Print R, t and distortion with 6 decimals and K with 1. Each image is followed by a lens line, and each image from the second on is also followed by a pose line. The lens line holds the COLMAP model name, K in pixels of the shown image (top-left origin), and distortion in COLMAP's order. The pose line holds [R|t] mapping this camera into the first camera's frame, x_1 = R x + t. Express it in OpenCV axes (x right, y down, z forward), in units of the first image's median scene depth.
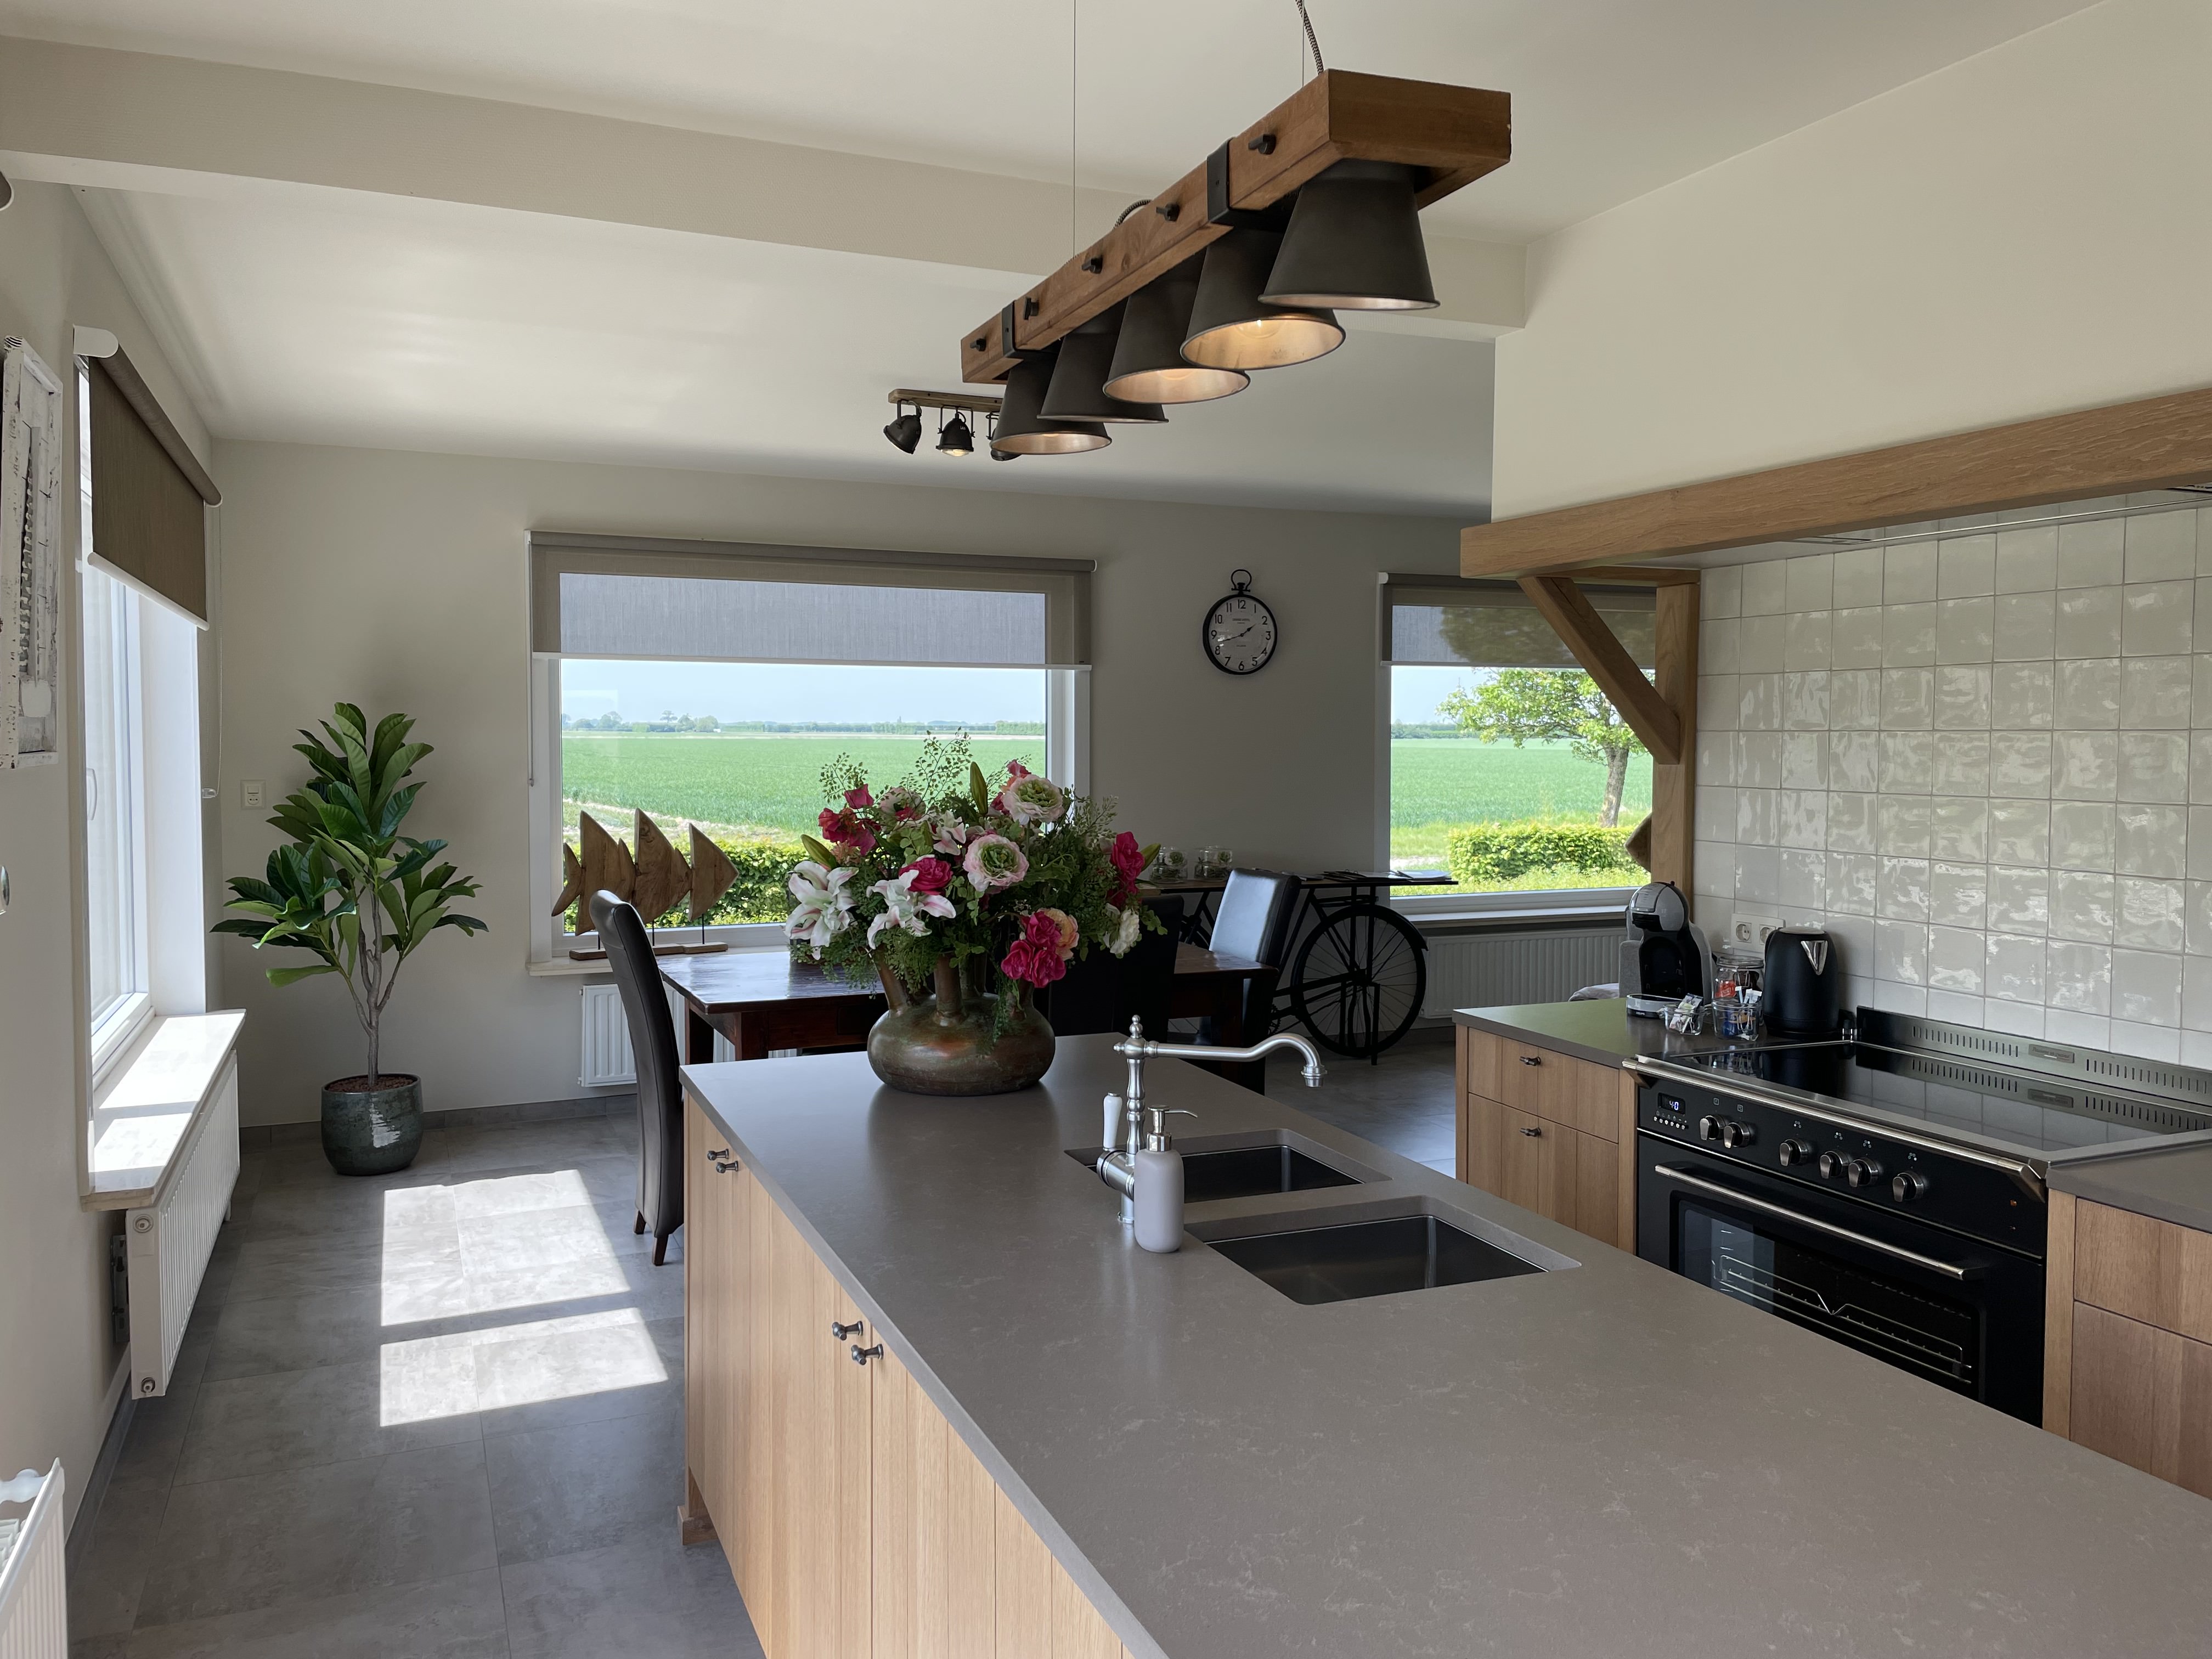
lens RADIAL K [[1657.4, 0, 1089.8], [0, 1657.4, 818.8], [0, 0, 1]] dist [0.080318, -0.100704]
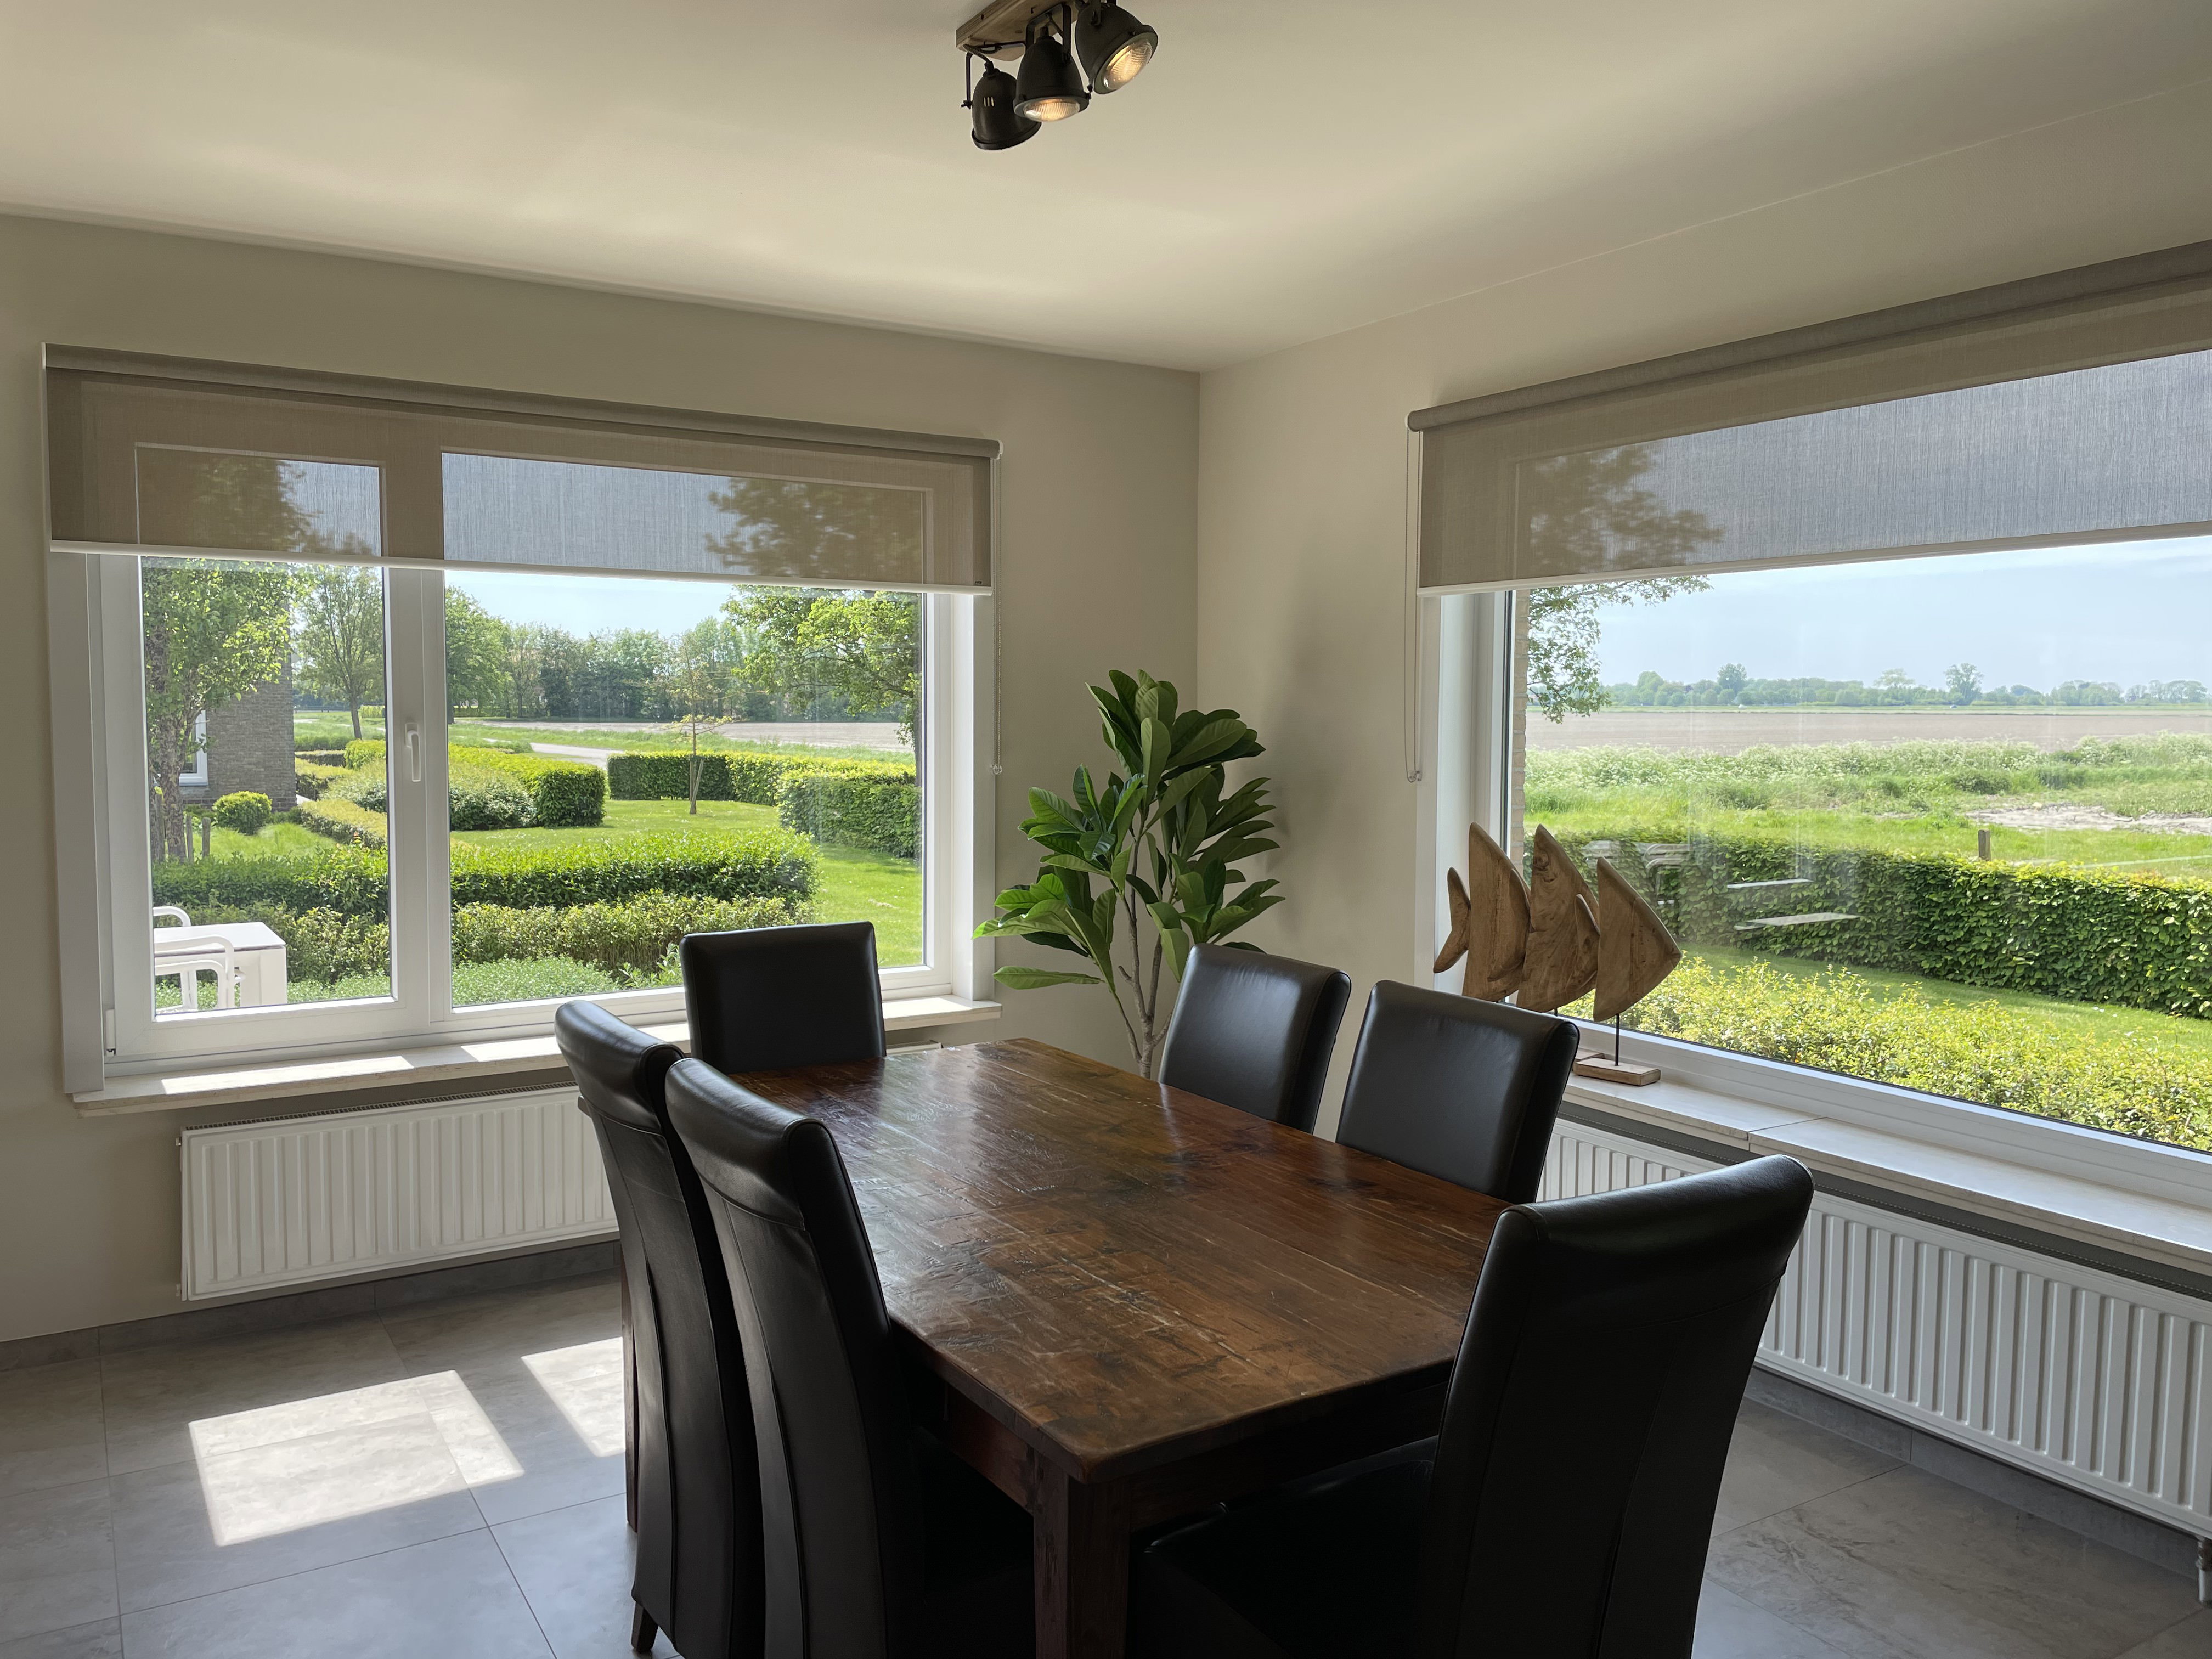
lens RADIAL K [[1657.4, 0, 1089.8], [0, 1657.4, 818.8], [0, 0, 1]] dist [0.080318, -0.100704]
pose [[0.146890, 0.069688, -0.986695, 0.279592], [-0.053623, 0.996609, 0.062405, -0.033153], [0.987698, 0.043743, 0.150129, 0.652647]]
